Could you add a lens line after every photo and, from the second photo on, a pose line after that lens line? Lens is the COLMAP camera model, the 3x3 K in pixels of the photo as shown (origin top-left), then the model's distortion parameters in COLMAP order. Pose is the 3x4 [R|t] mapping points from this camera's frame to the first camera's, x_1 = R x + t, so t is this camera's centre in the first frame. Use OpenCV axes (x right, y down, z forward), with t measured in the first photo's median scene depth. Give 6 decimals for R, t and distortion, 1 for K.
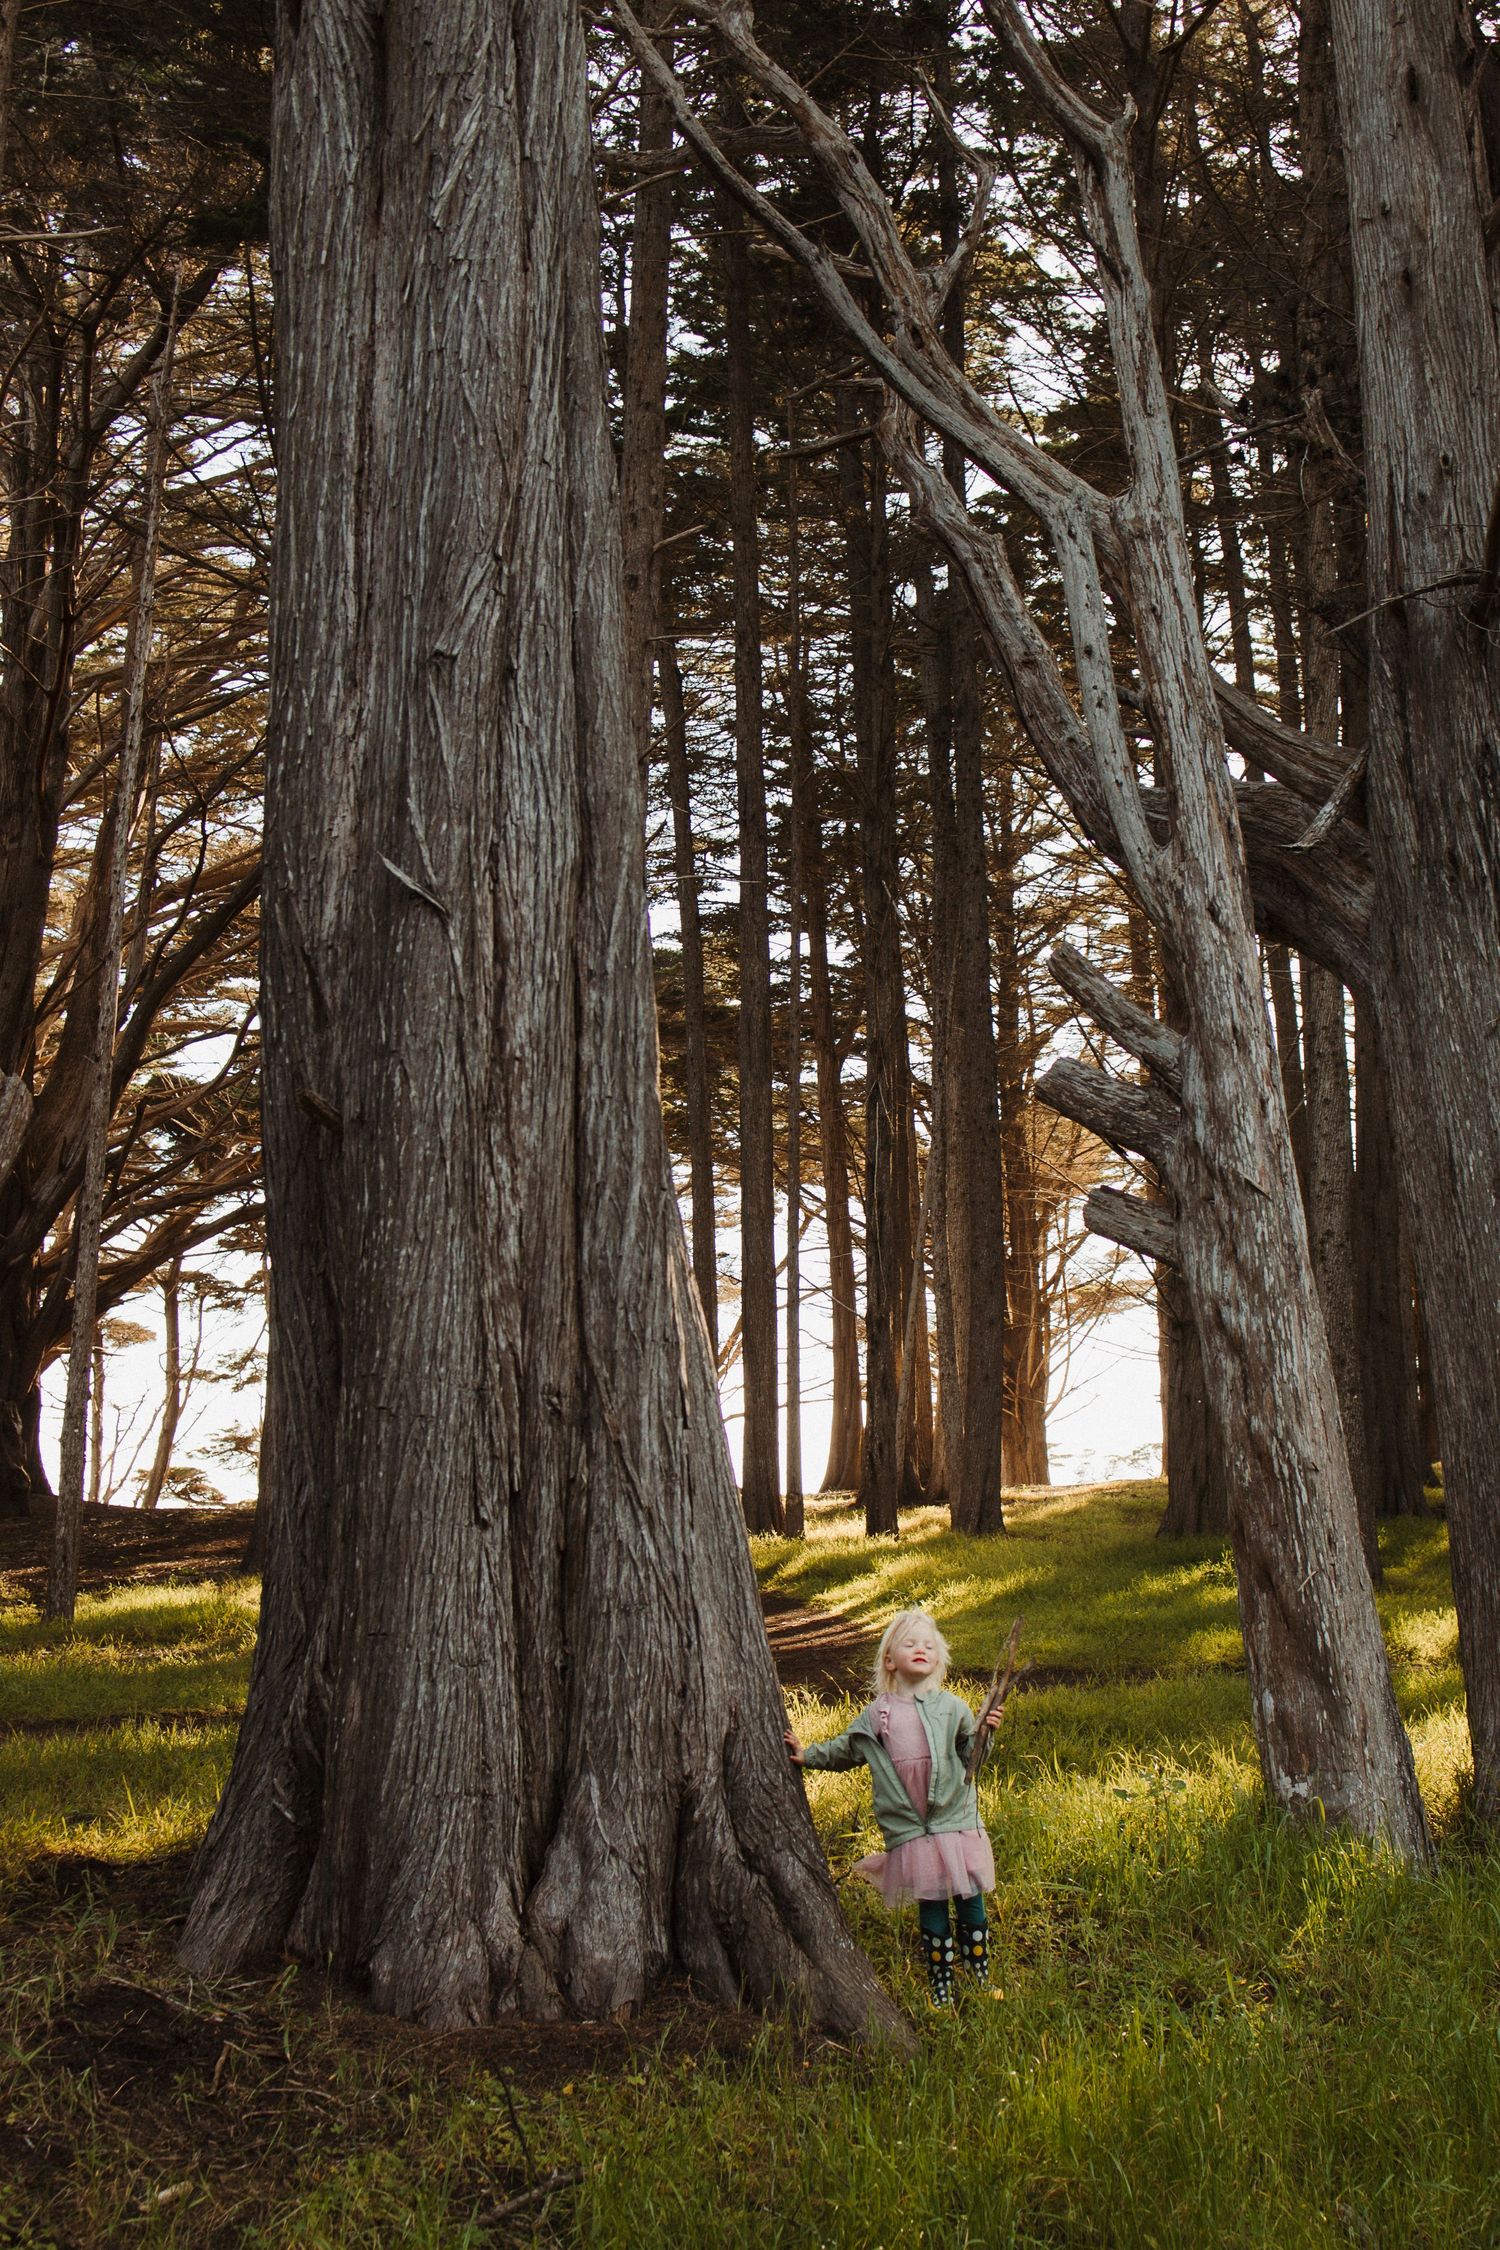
lens RADIAL K [[2898.1, 0, 948.5], [0, 2898.1, 1219.3], [0, 0, 1]] dist [0.056894, -0.006005]
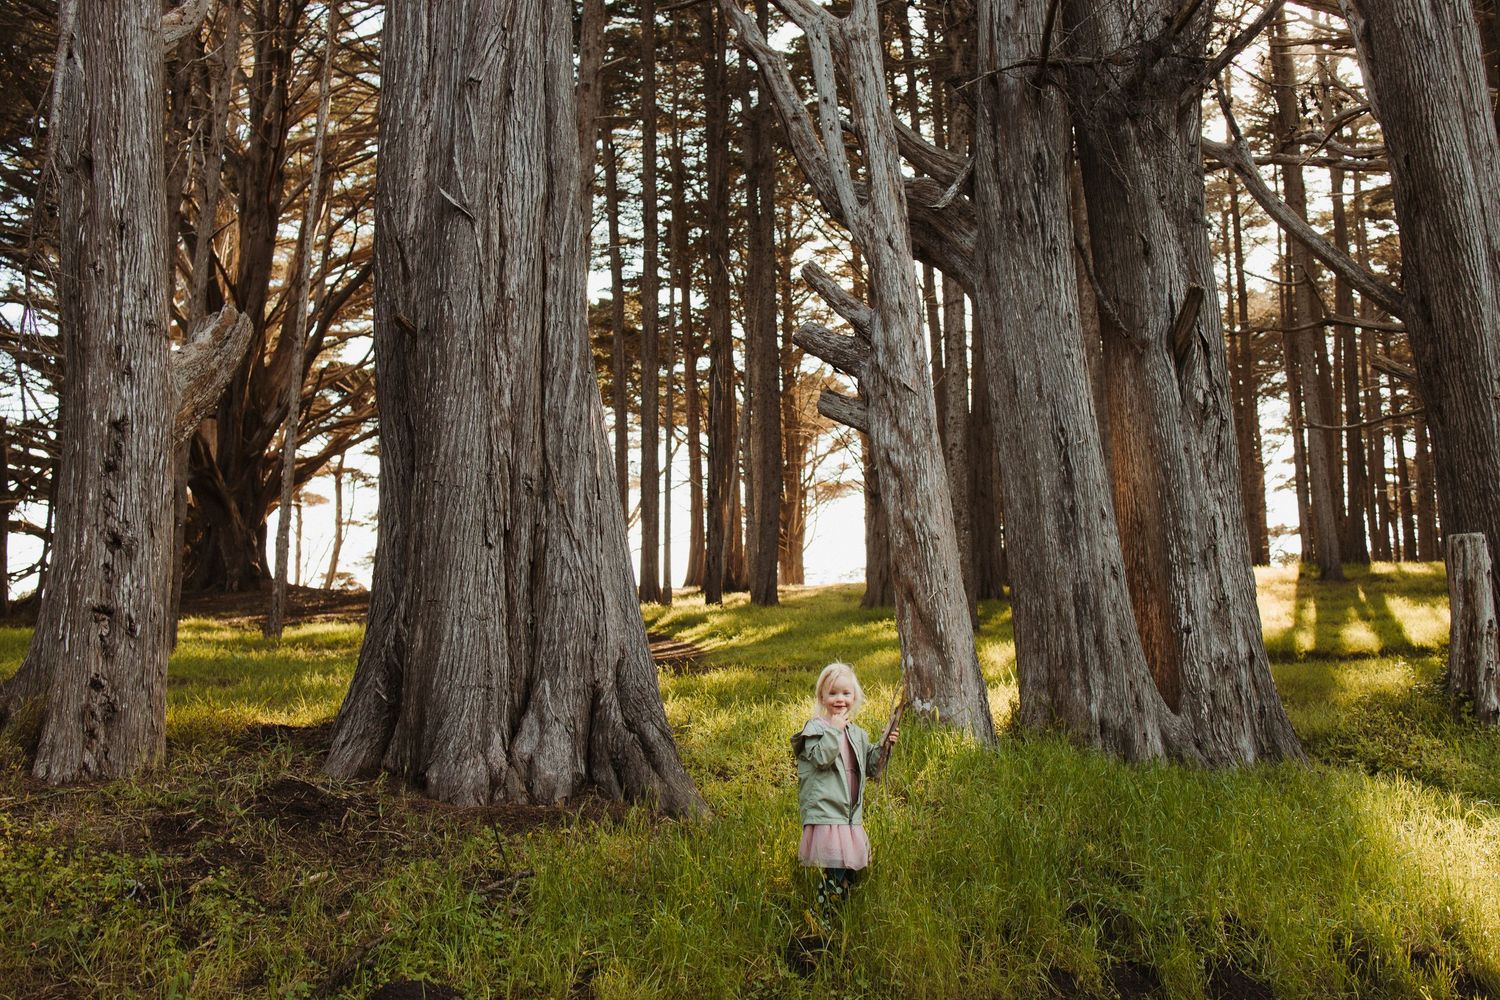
lens RADIAL K [[1548.2, 0, 750.0], [0, 1548.2, 500.0], [0, 0, 1]] dist [0.051718, -0.005890]
pose [[0.999855, 0.016742, -0.003218, 0.008289], [-0.016644, 0.999457, 0.028436, 0.035803], [0.003693, -0.028378, 0.999590, 0.002323]]
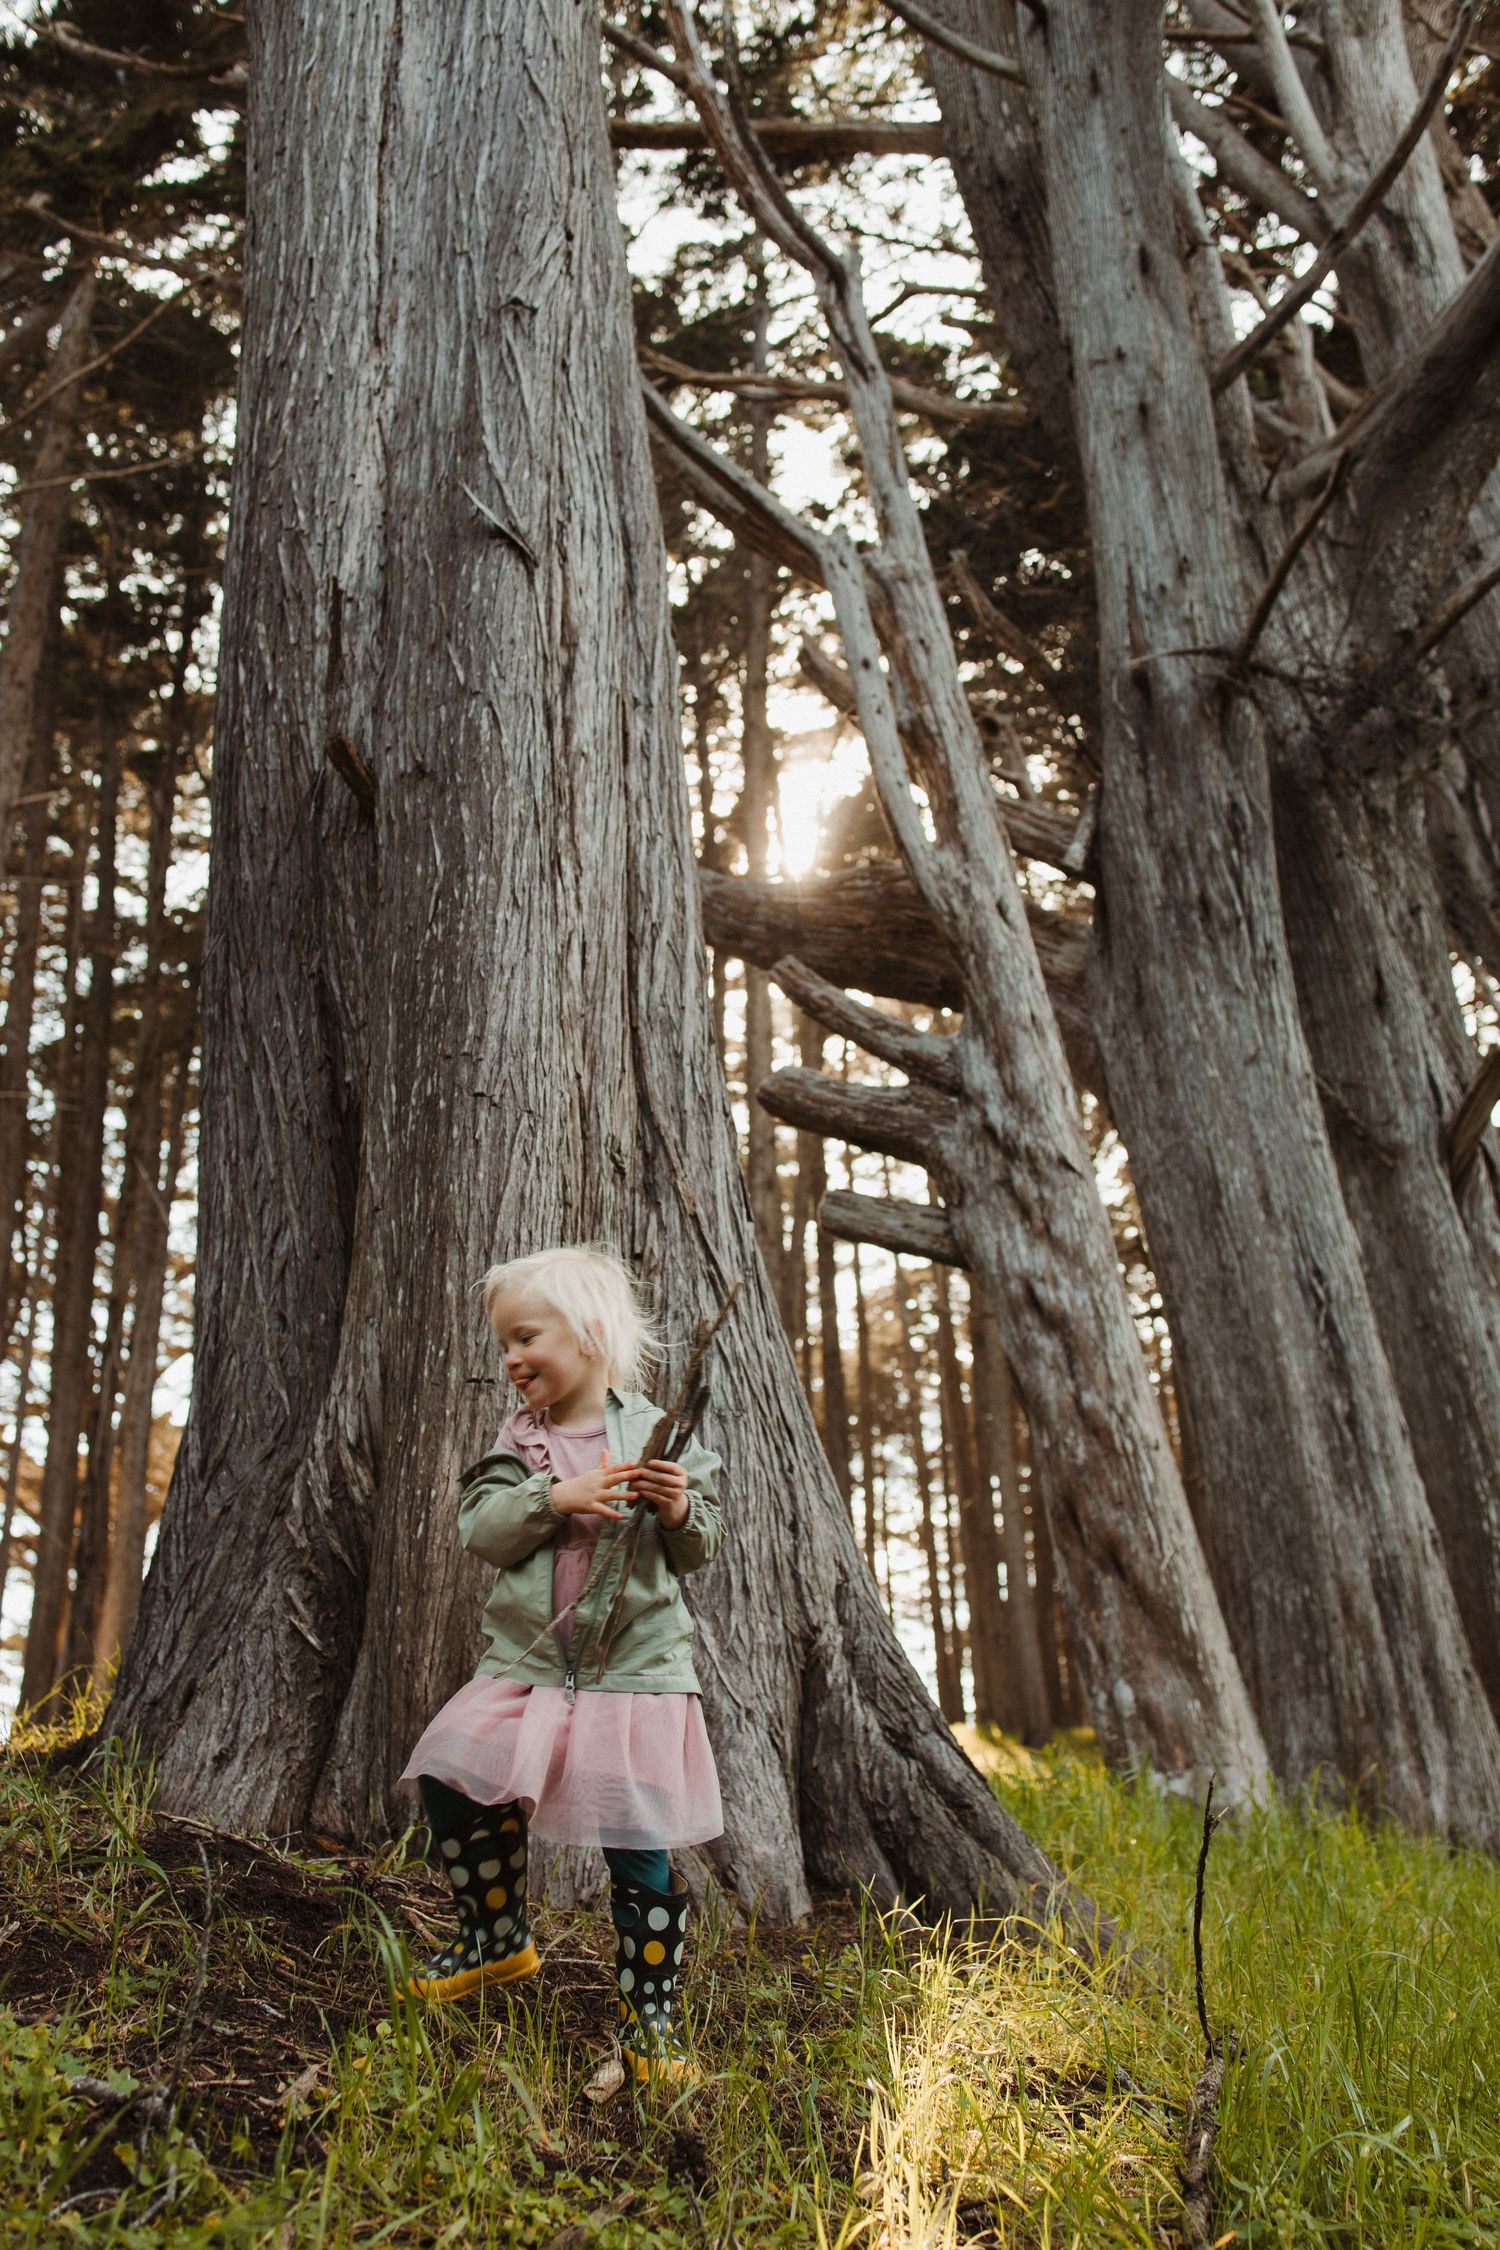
lens RADIAL K [[2273.3, 0, 750.0], [0, 2273.3, 1125.0], [0, 0, 1]] dist [0.027836, -0.007483]
pose [[0.939716, 0.126502, 0.317698, -0.249898], [-0.056229, 0.973574, -0.221342, 0.157528], [-0.337303, 0.190134, 0.921996, 0.346267]]
